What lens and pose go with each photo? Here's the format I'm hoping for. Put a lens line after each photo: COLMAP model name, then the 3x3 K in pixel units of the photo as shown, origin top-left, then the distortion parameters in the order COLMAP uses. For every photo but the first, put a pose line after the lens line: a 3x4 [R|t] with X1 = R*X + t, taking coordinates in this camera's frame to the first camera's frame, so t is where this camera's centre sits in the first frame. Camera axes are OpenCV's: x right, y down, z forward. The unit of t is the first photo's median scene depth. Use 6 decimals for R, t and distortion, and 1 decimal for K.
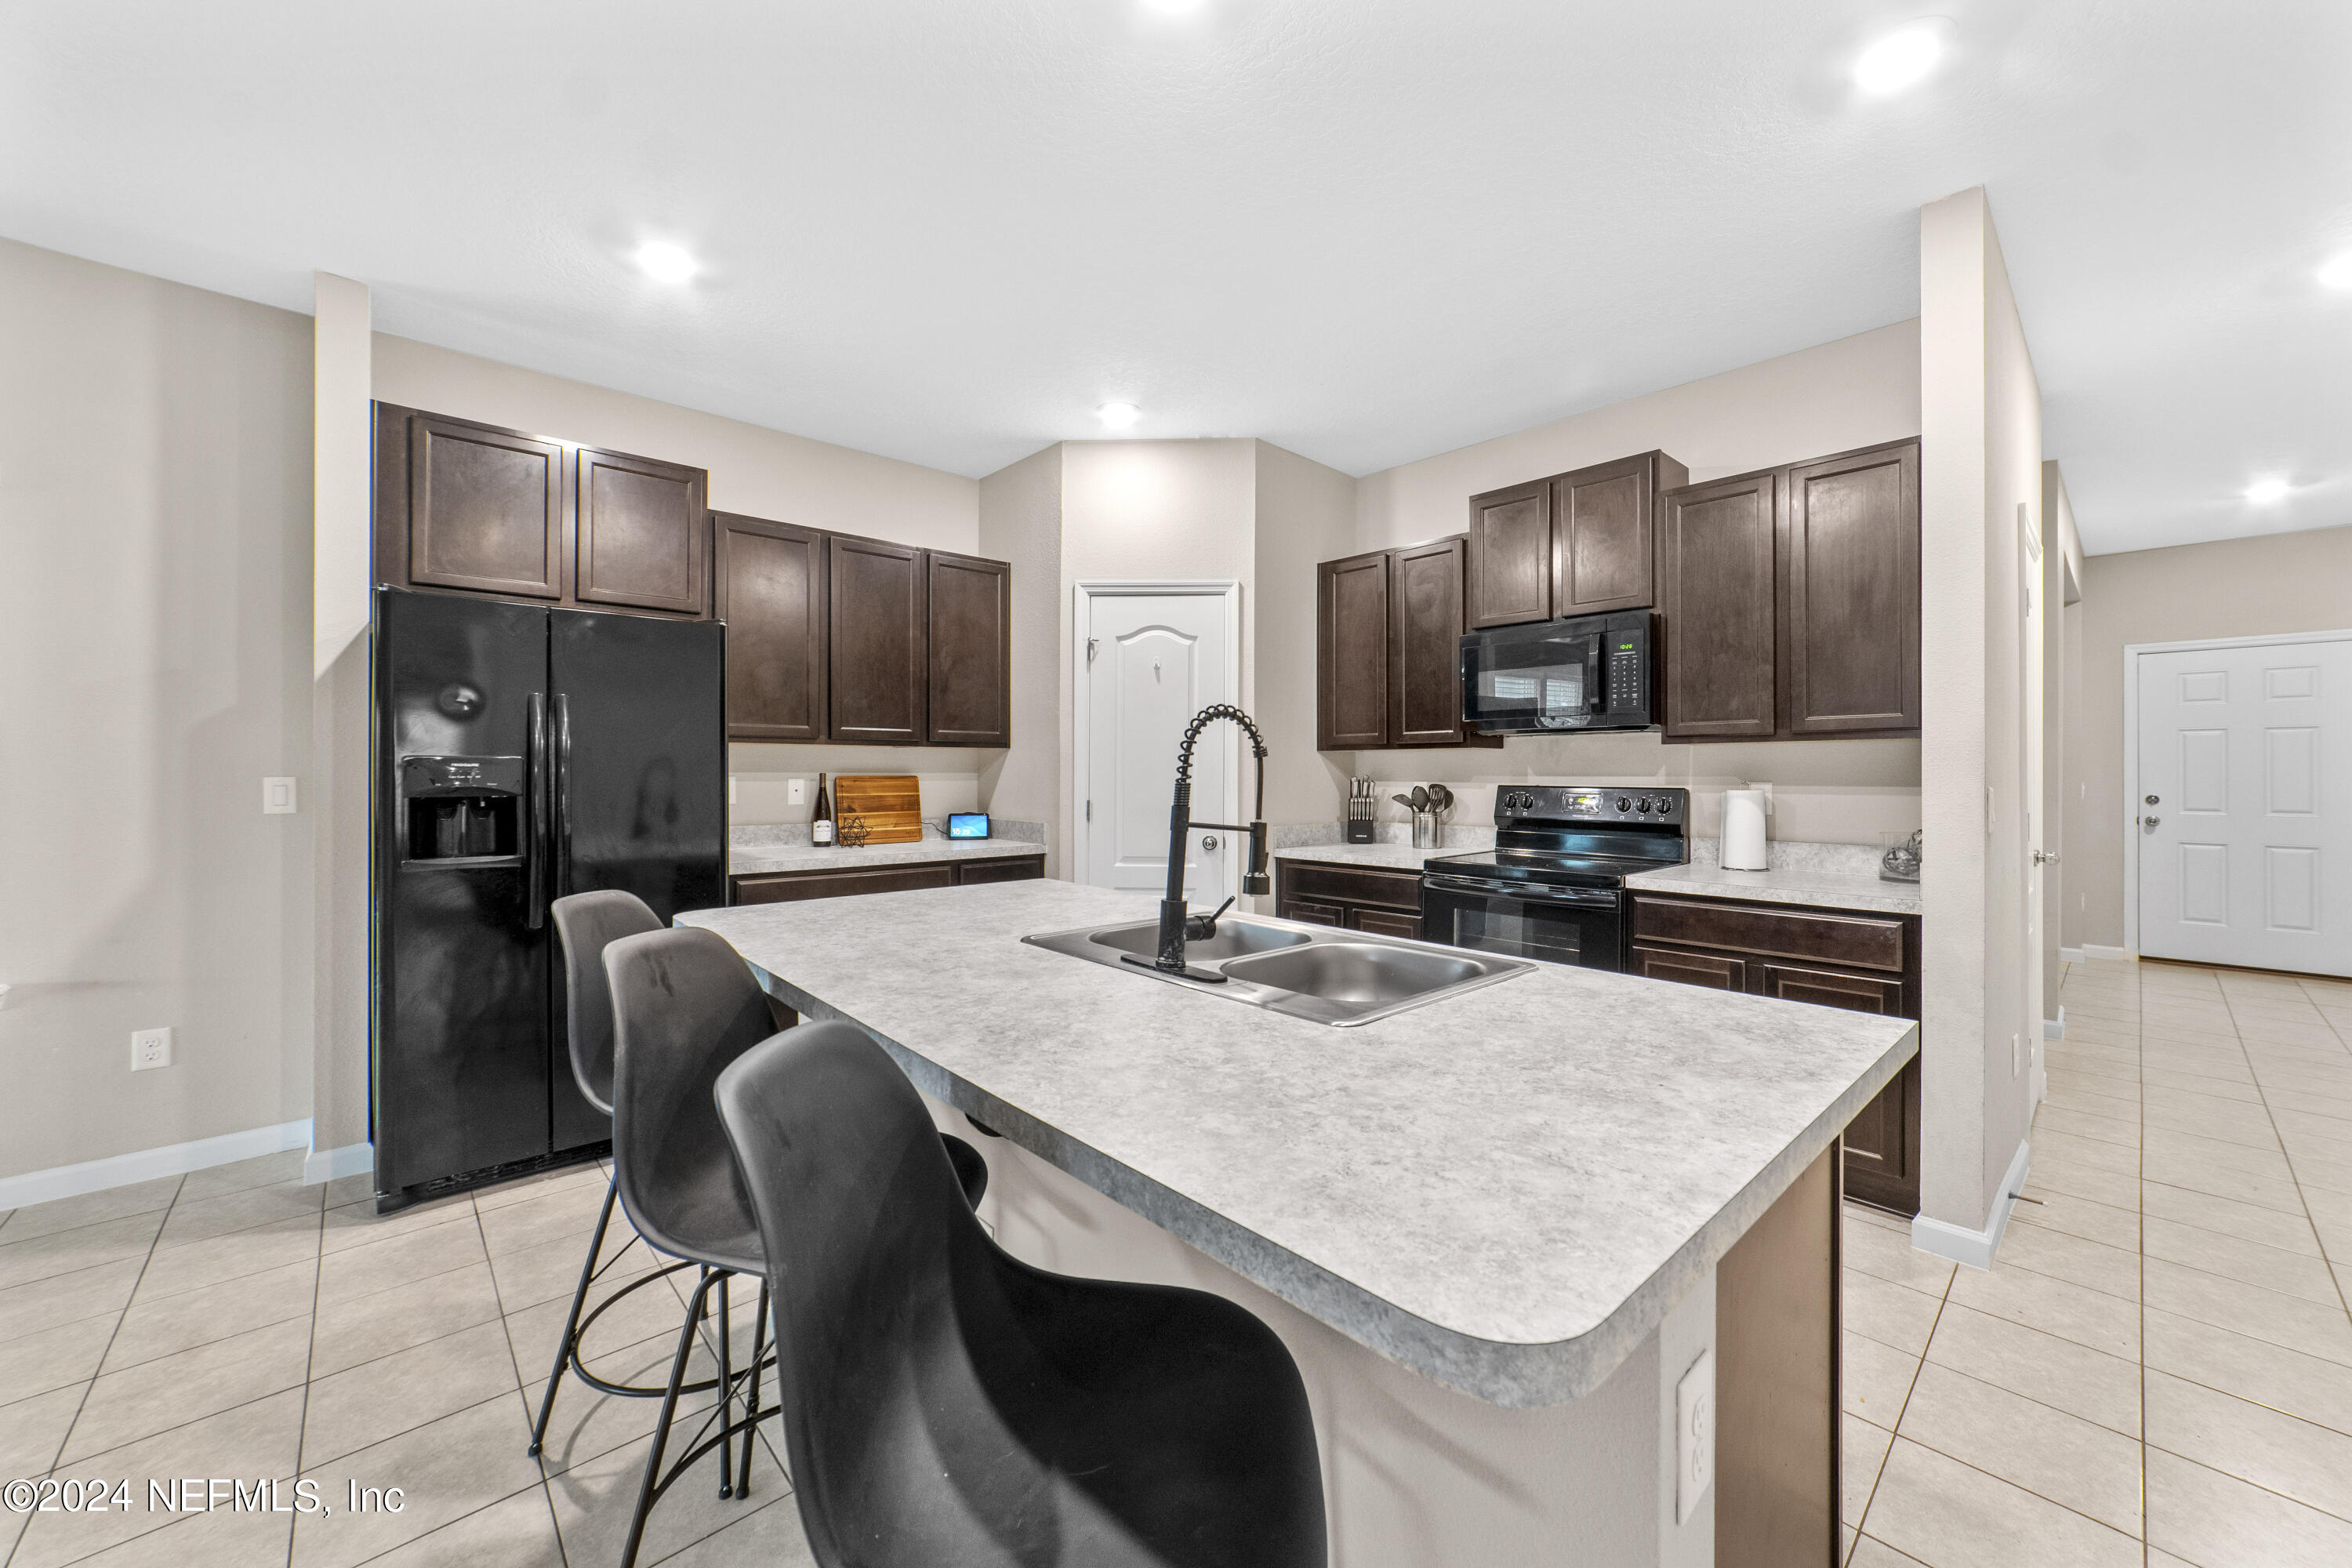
lens RADIAL K [[887.5, 0, 1179.5], [0, 887.5, 770.6], [0, 0, 1]] dist [-0.019205, 0.006214]
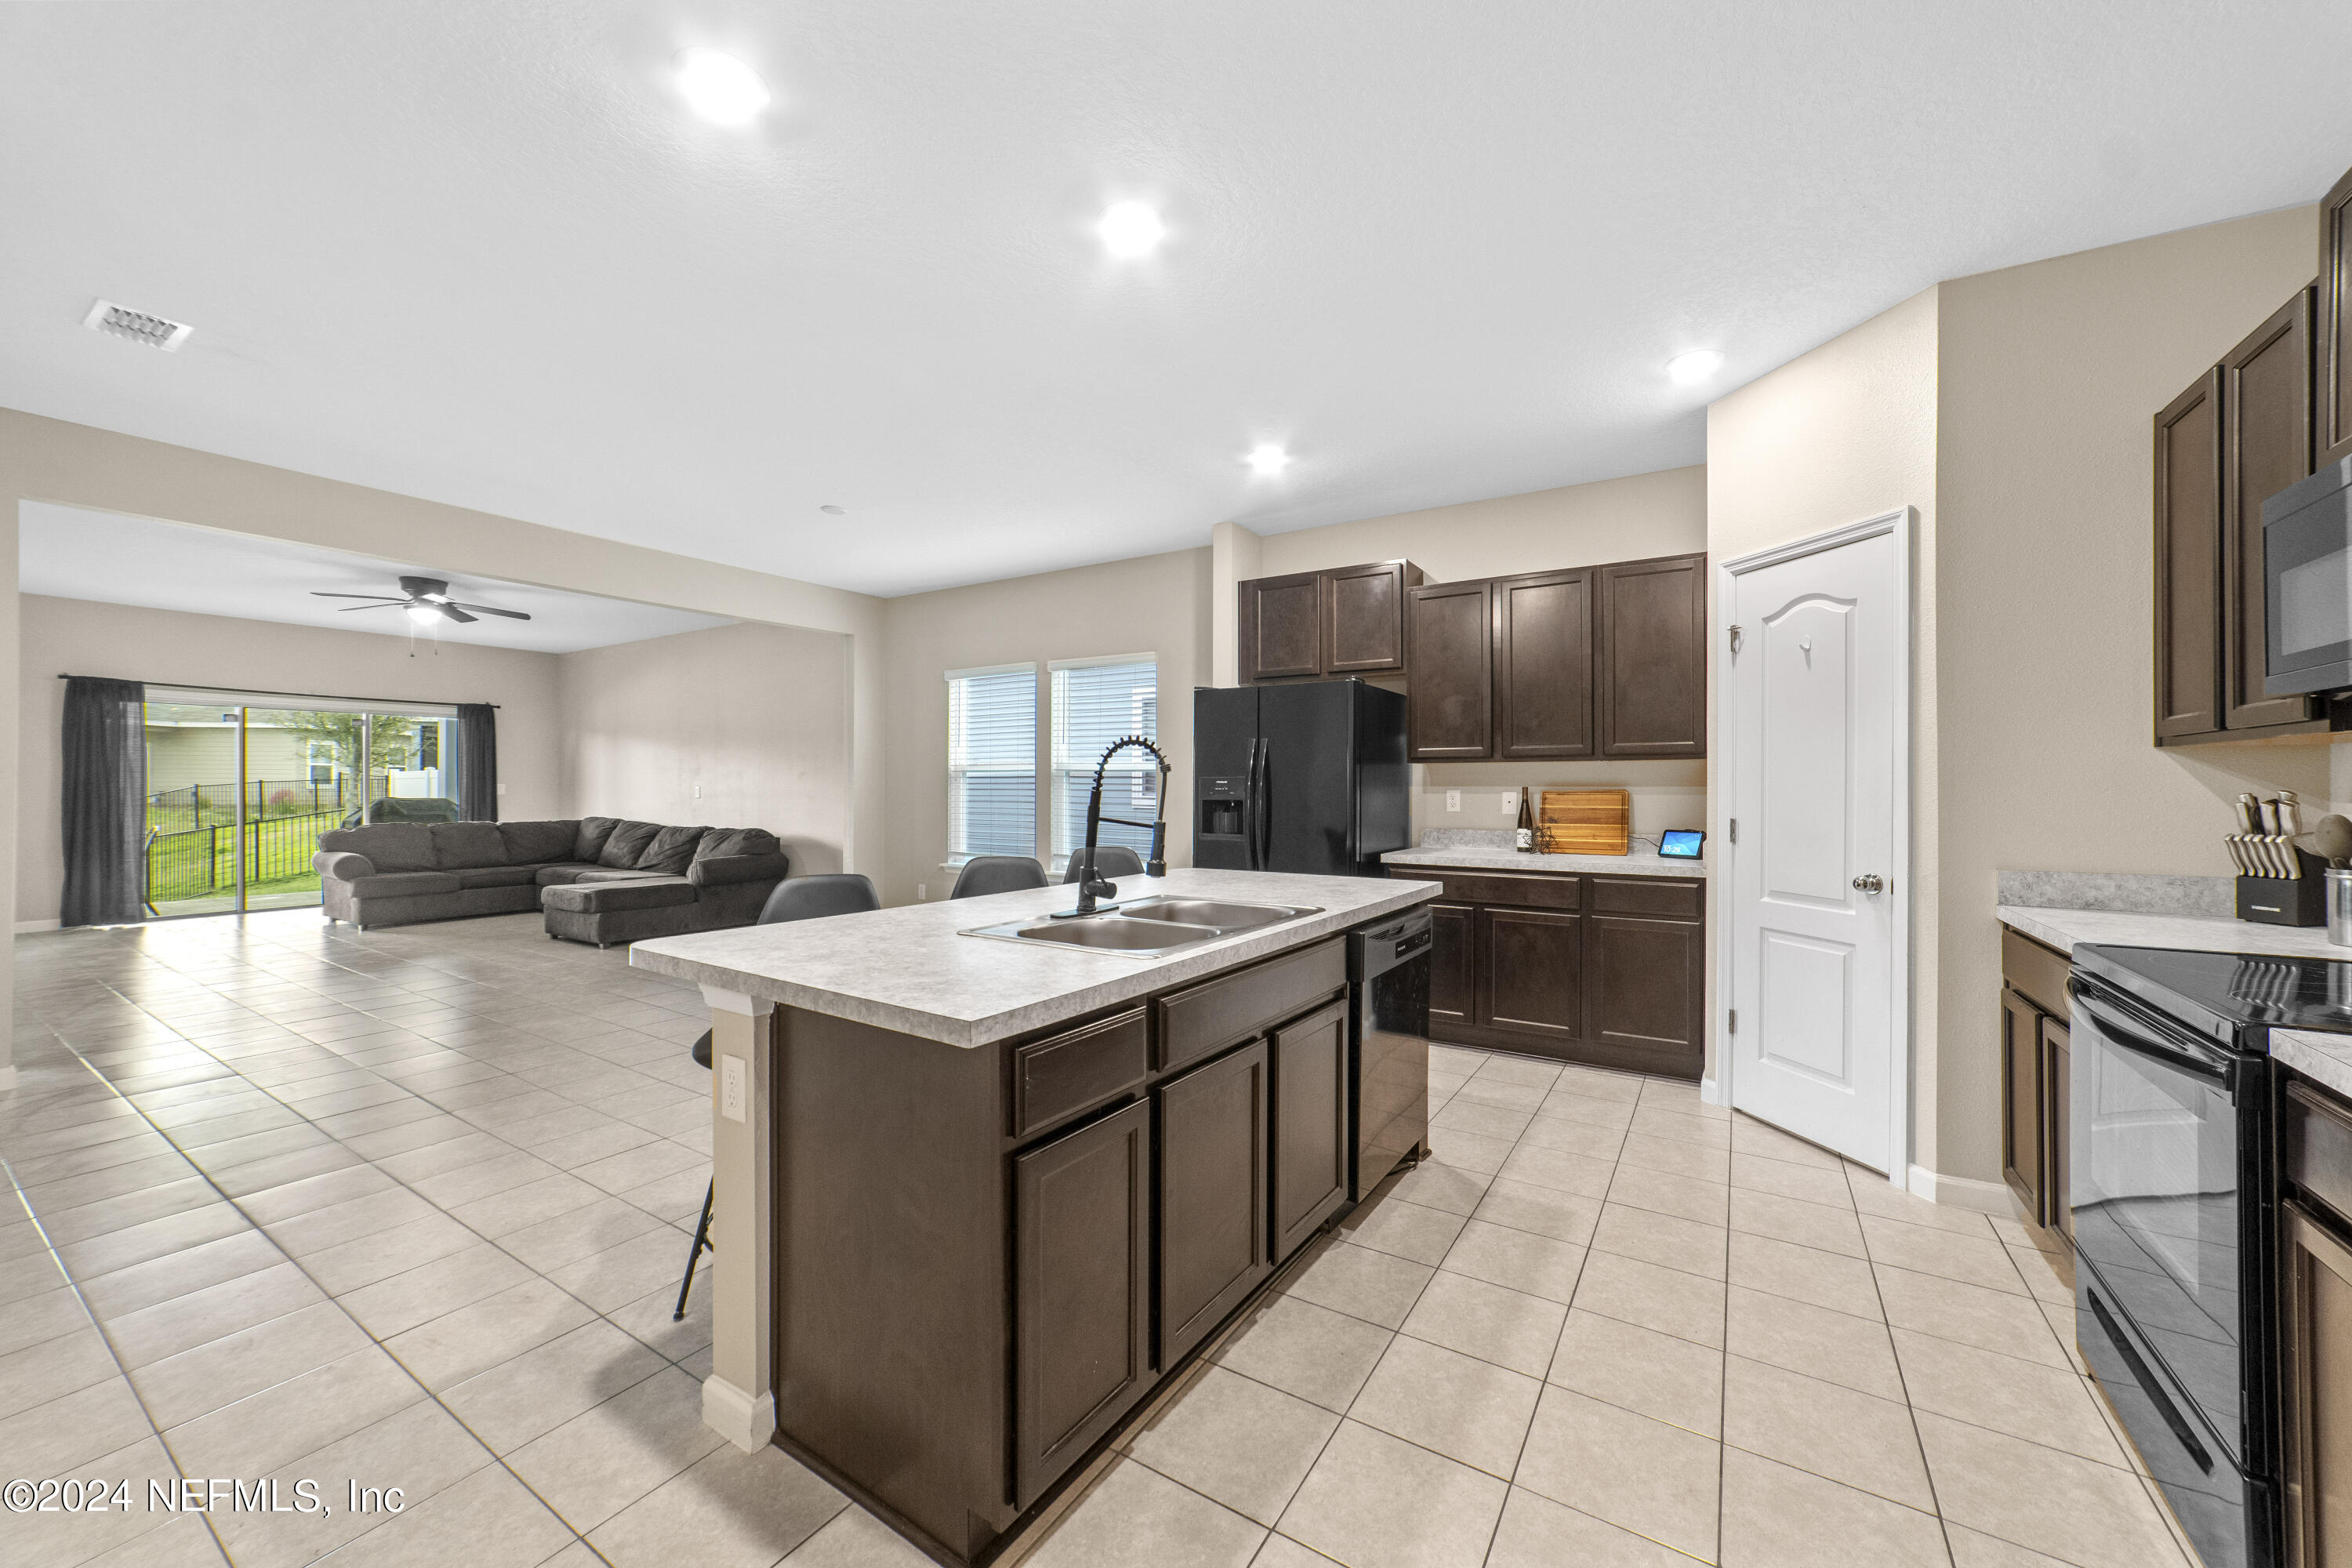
lens RADIAL K [[887.5, 0, 1189.6], [0, 887.5, 784.0], [0, 0, 1]] dist [-0.019205, 0.006214]
pose [[0.261269, -0.004051, -0.965258, 0.580741], [0.001048, 0.999992, -0.003914, 0.003130], [0.965265, 0.000011, 0.261271, 0.291873]]
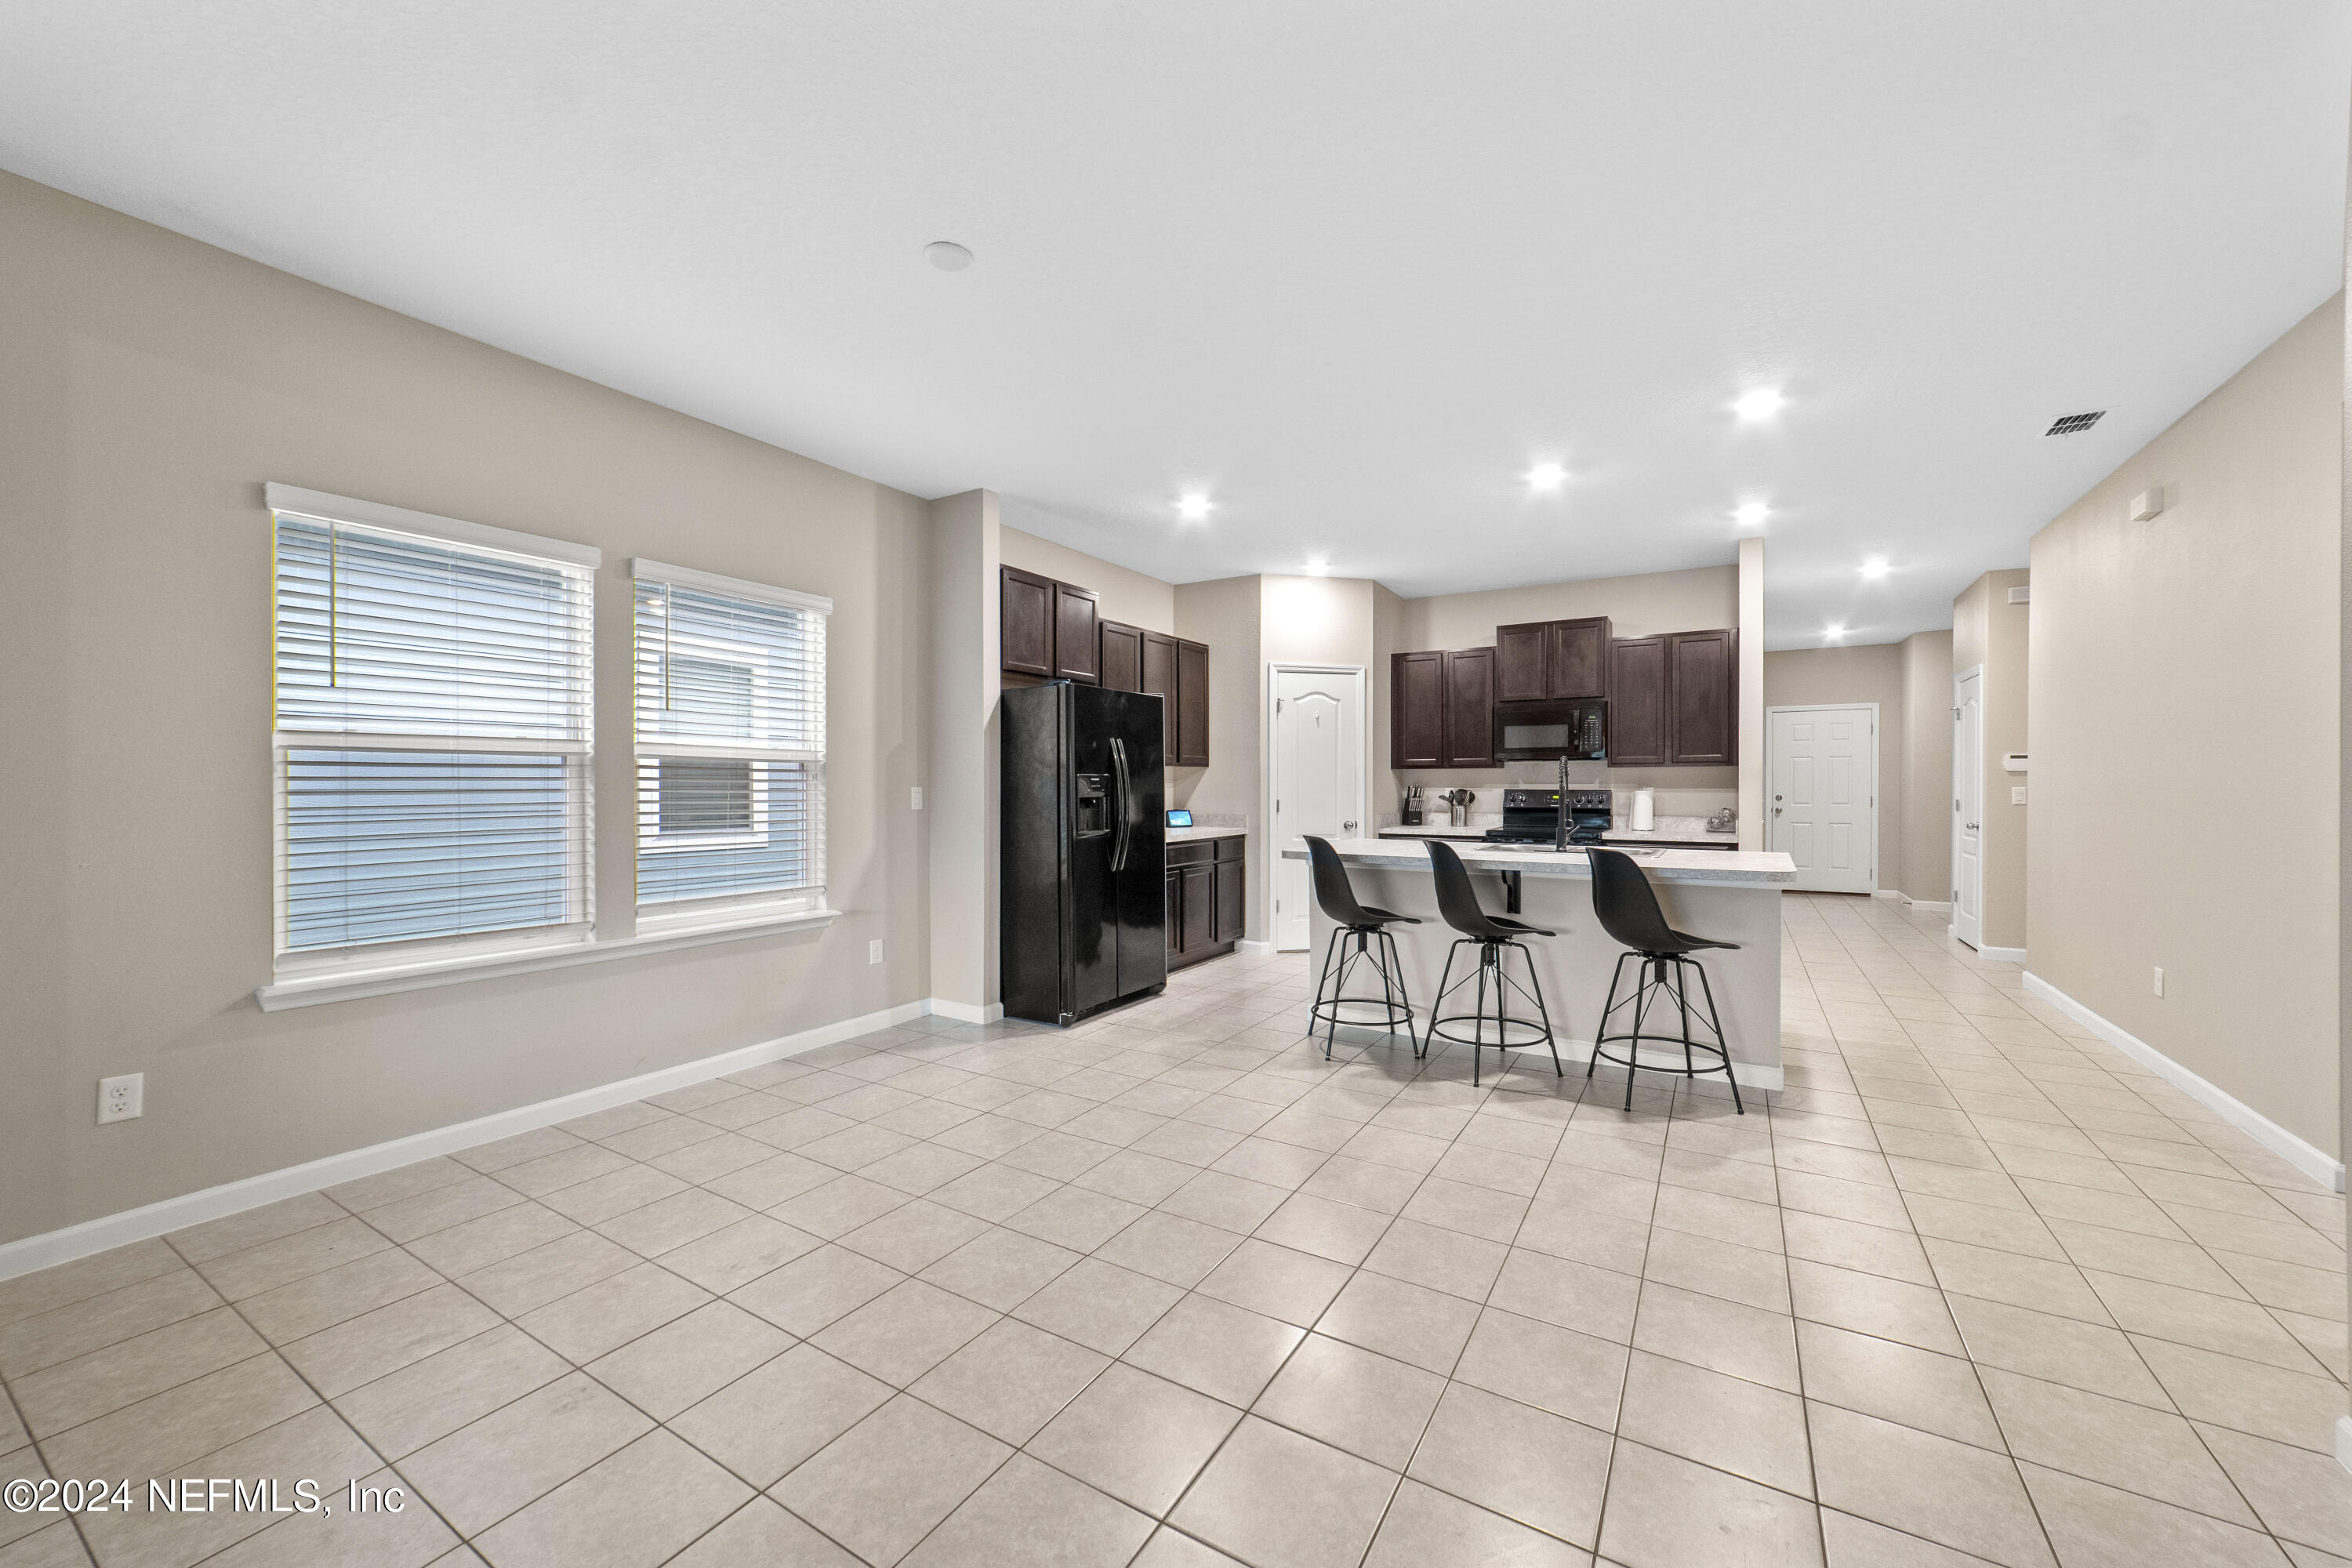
lens RADIAL K [[887.5, 0, 1182.5], [0, 887.5, 799.2], [0, 0, 1]] dist [-0.019205, 0.006214]
pose [[0.961428, -0.007485, 0.274954, -0.723589], [0.002163, 0.999804, 0.019655, 0.000066], [-0.275047, -0.018302, 0.961257, -0.502907]]
